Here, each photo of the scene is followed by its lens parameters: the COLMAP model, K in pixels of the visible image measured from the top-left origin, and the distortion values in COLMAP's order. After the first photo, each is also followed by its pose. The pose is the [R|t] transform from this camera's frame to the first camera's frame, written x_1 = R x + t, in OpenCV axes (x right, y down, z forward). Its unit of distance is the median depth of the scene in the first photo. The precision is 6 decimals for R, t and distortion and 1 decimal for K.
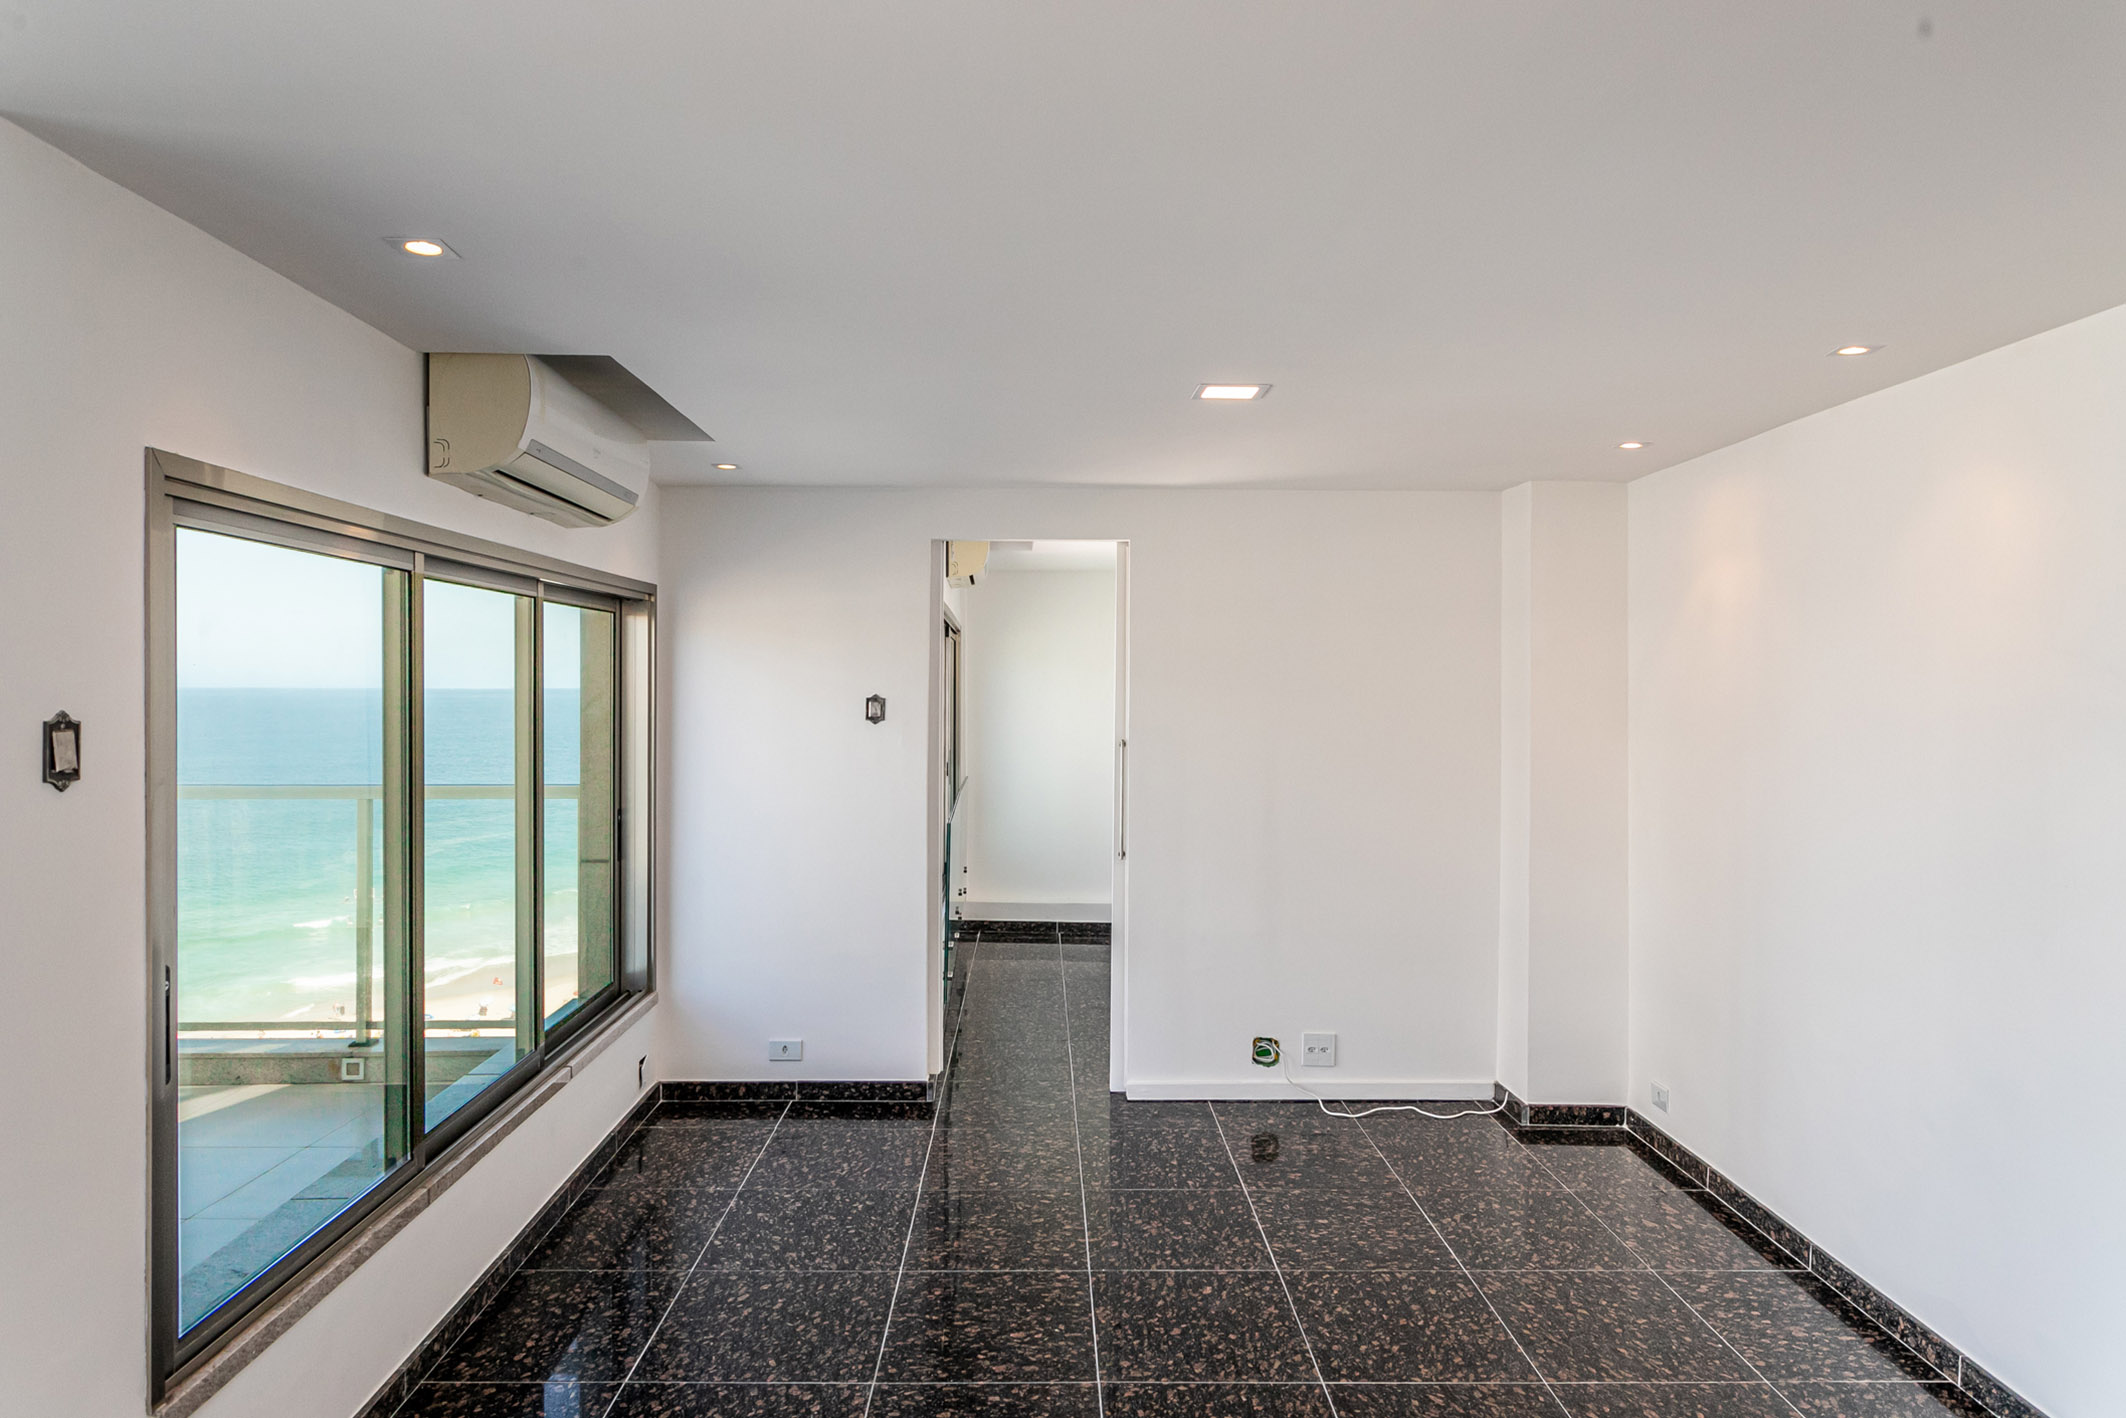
lens RADIAL K [[1425.4, 0, 1063.3], [0, 1425.4, 698.3], [0, 0, 1]] dist [0.000716, -0.001411]
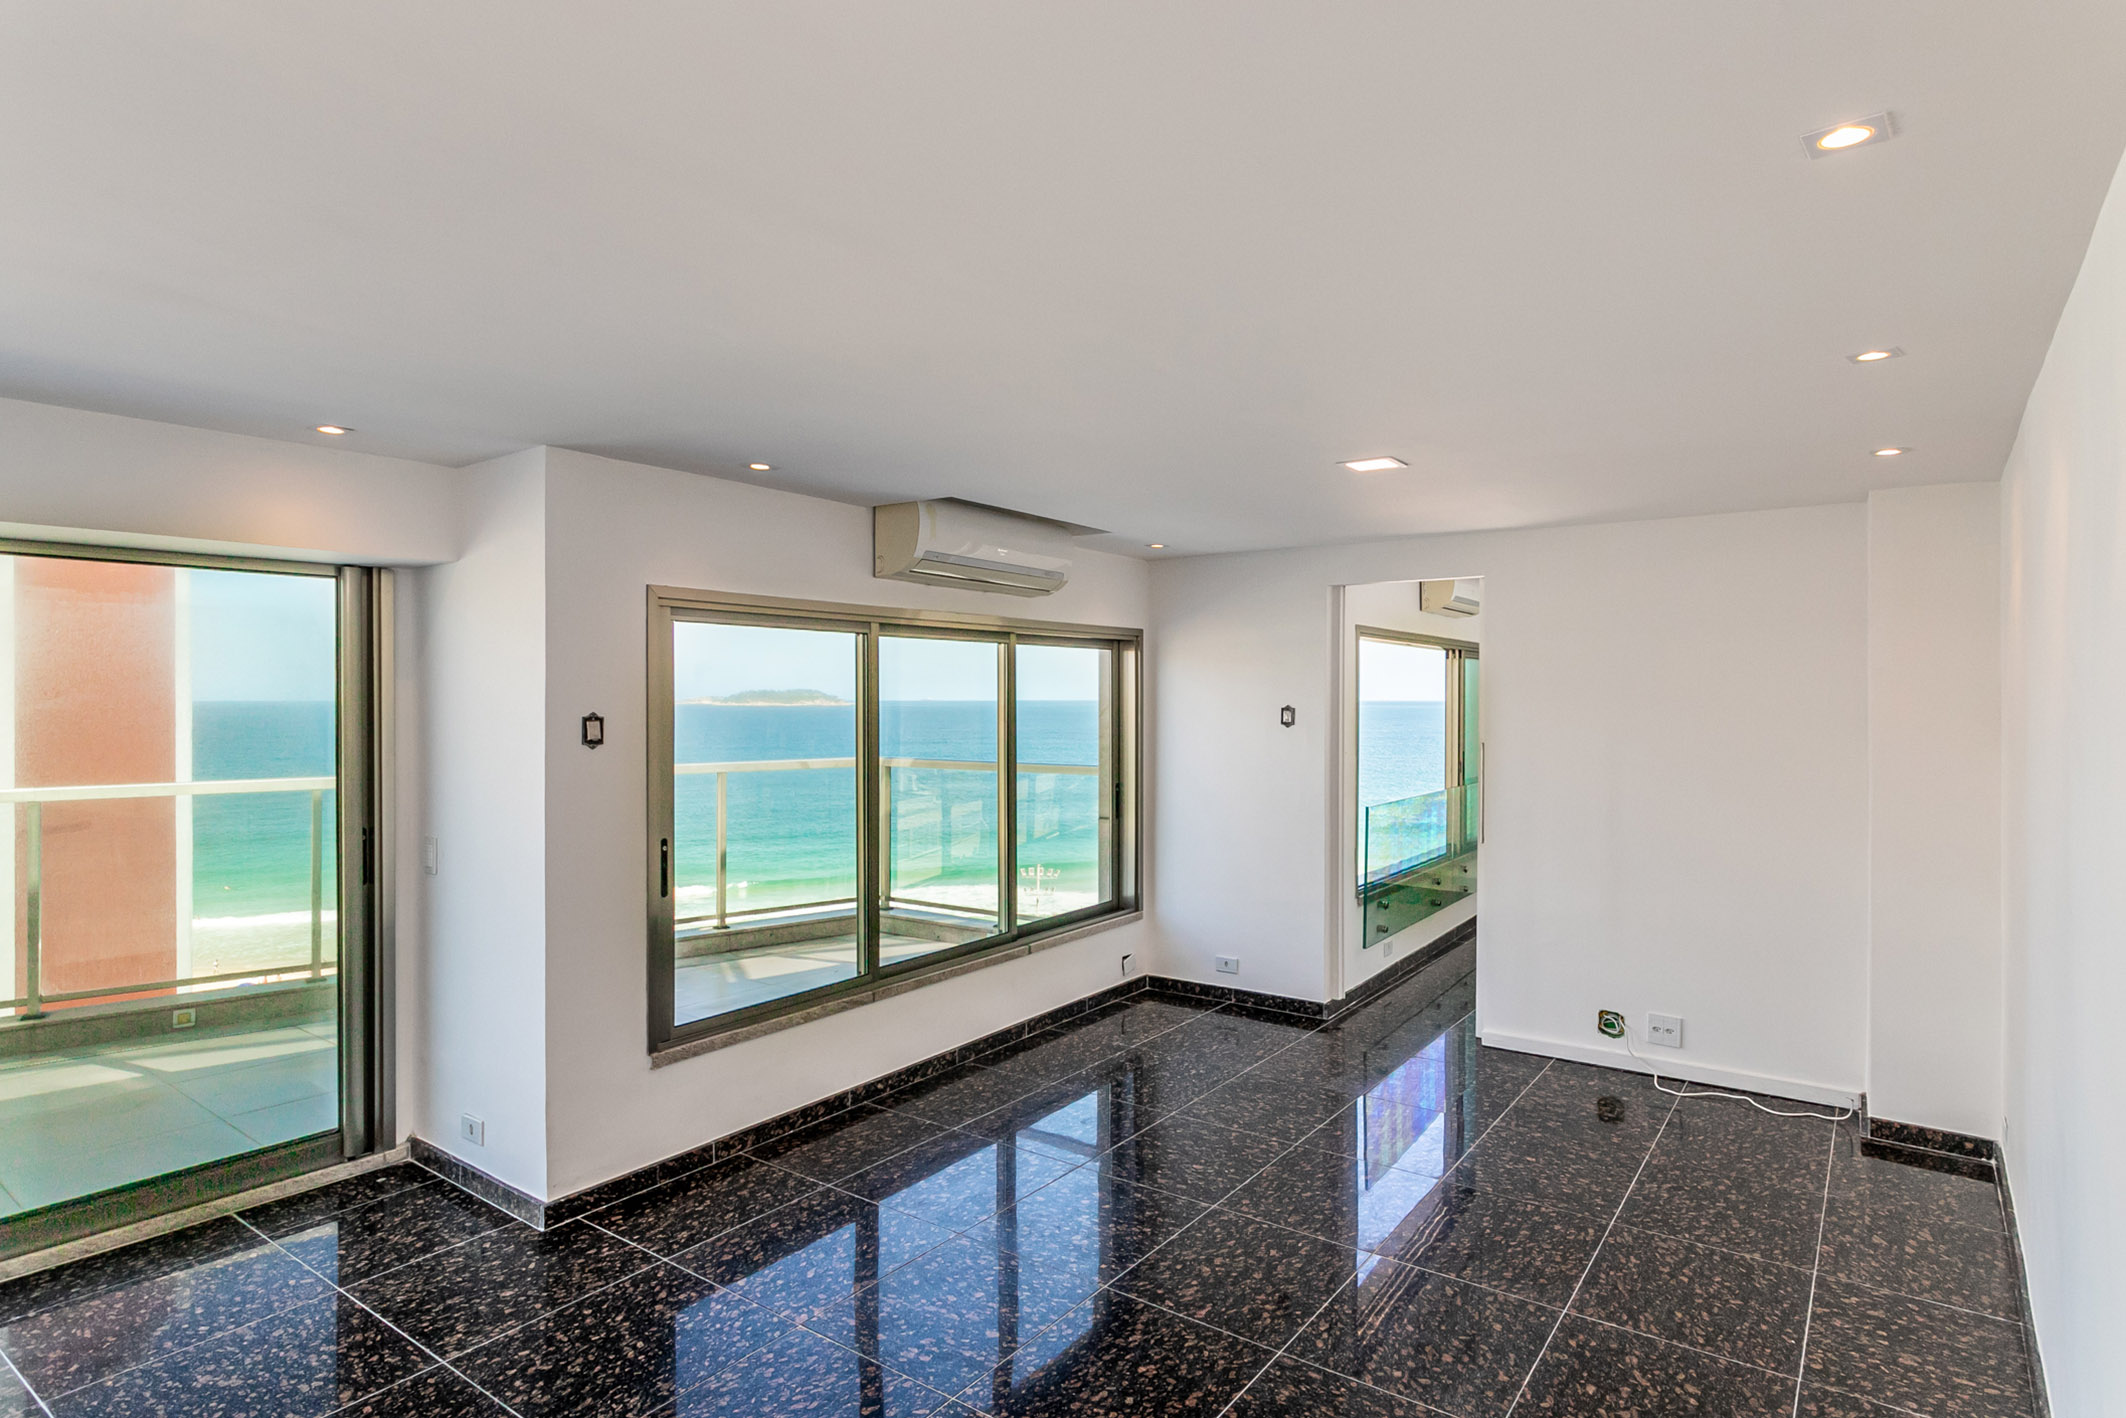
lens RADIAL K [[1133.9, 0, 1030.6], [0, 1133.9, 708.0], [0, 0, 1]] dist [0.000271, 0.003968]
pose [[0.801463, 0.001533, -0.598043, 0.313163], [-0.002451, 0.999997, -0.000722, 0.001039], [0.598040, 0.002044, 0.801464, 0.011752]]
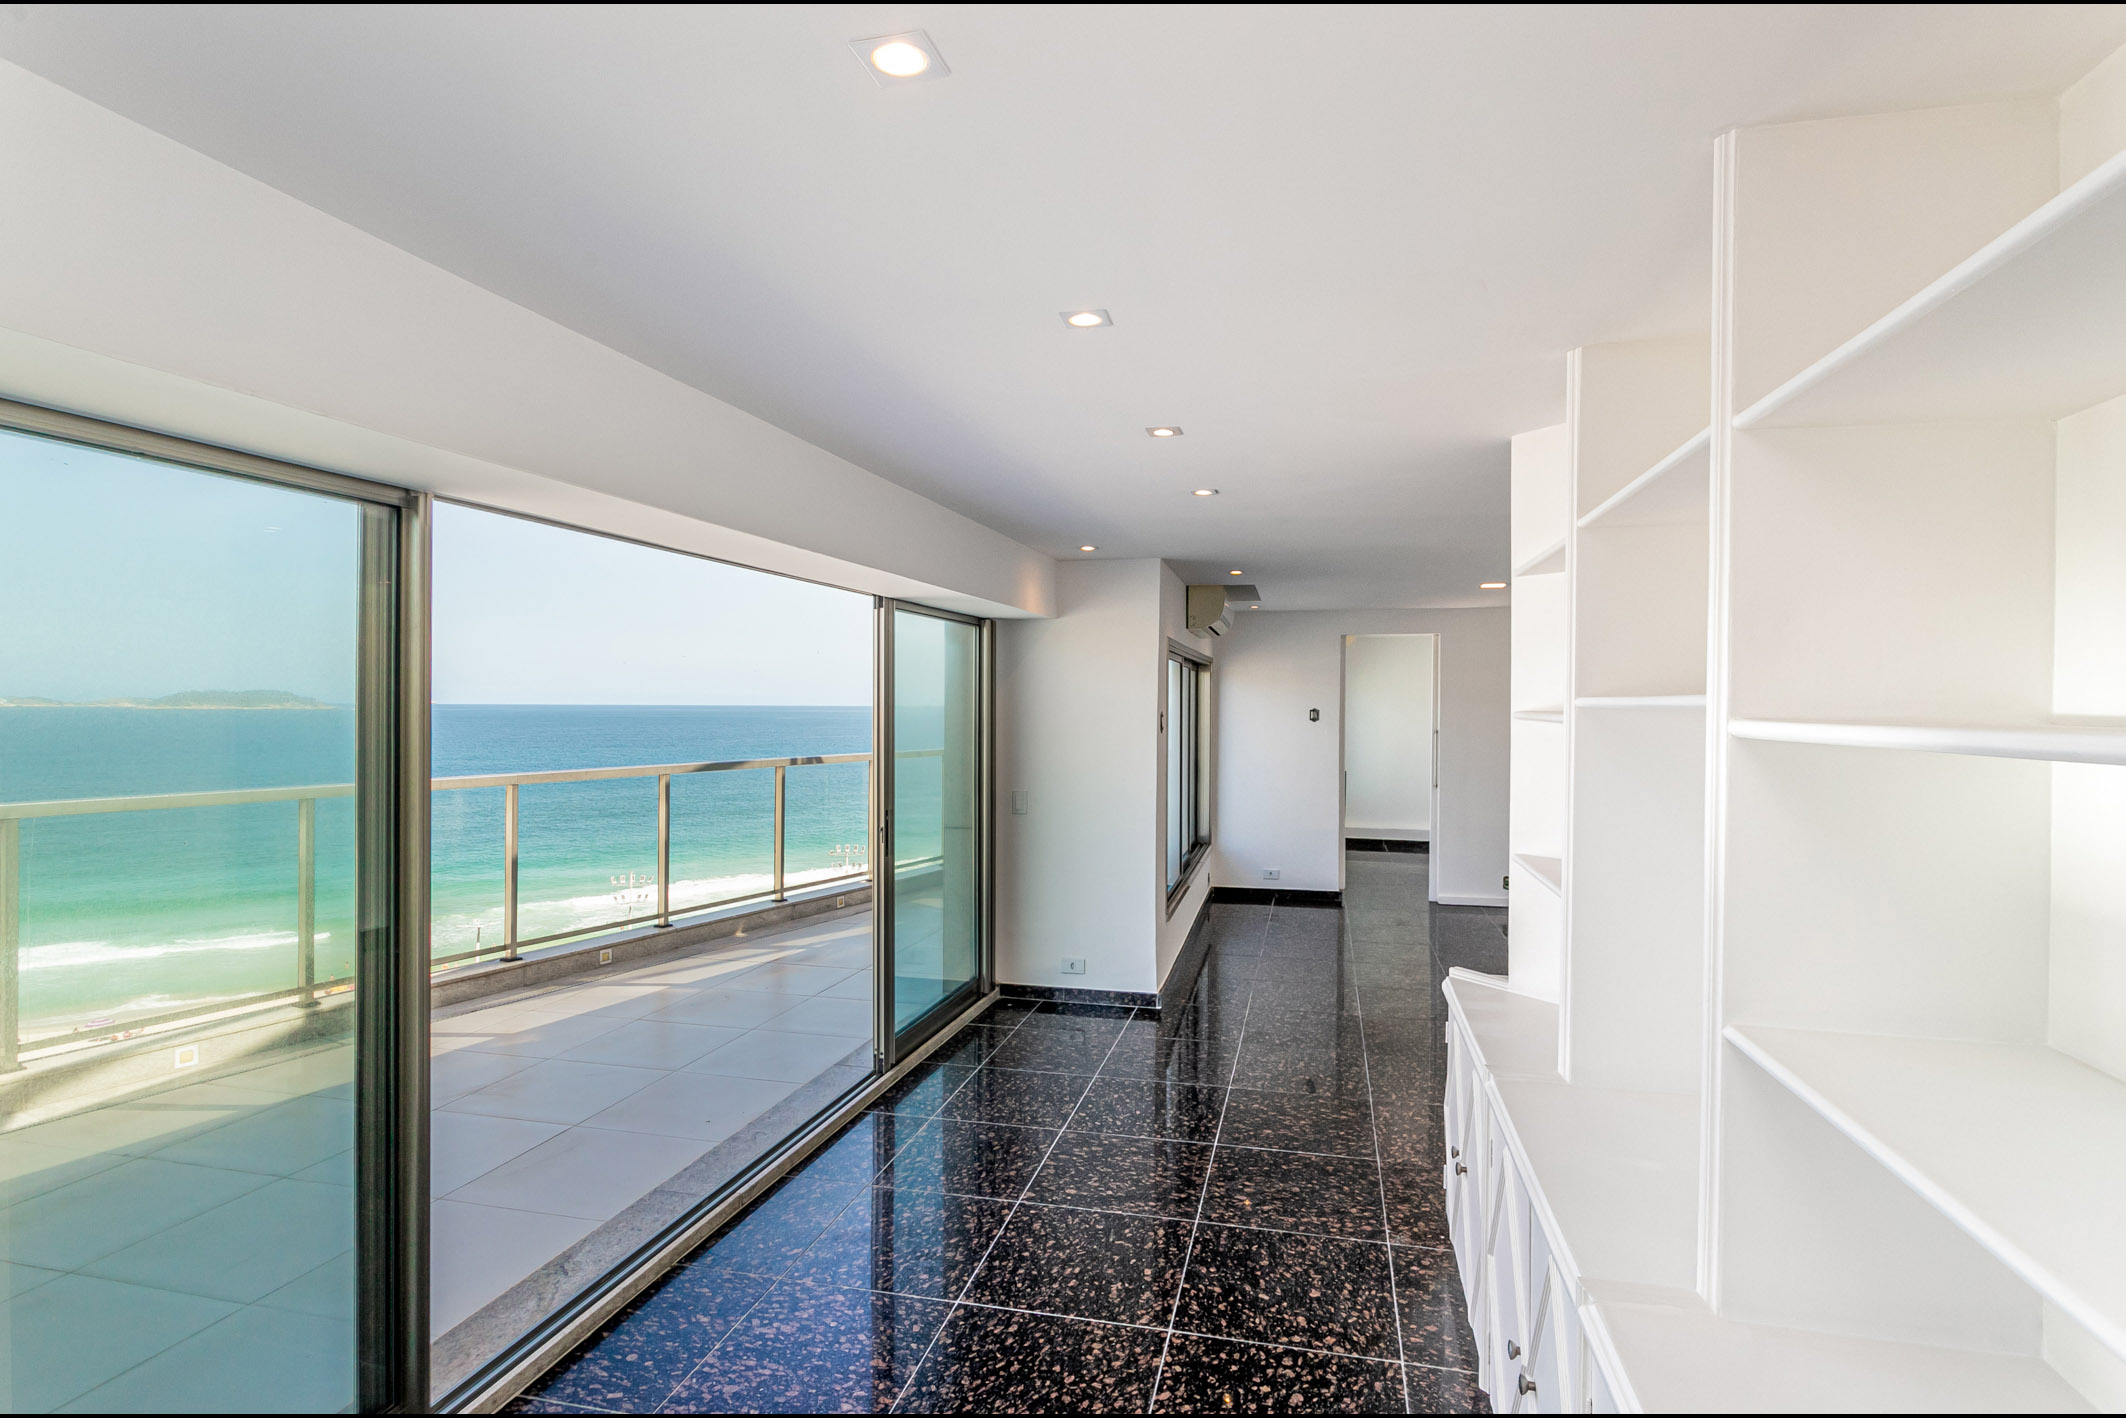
lens RADIAL K [[1133.9, 0, 1057.3], [0, 1133.9, 708.4], [0, 0, 1]] dist [0.000271, 0.003968]
pose [[0.972294, 0.000879, -0.233759, -0.111725], [-0.002169, 0.999984, -0.005262, 0.006738], [0.233750, 0.005623, 0.972280, -0.753249]]
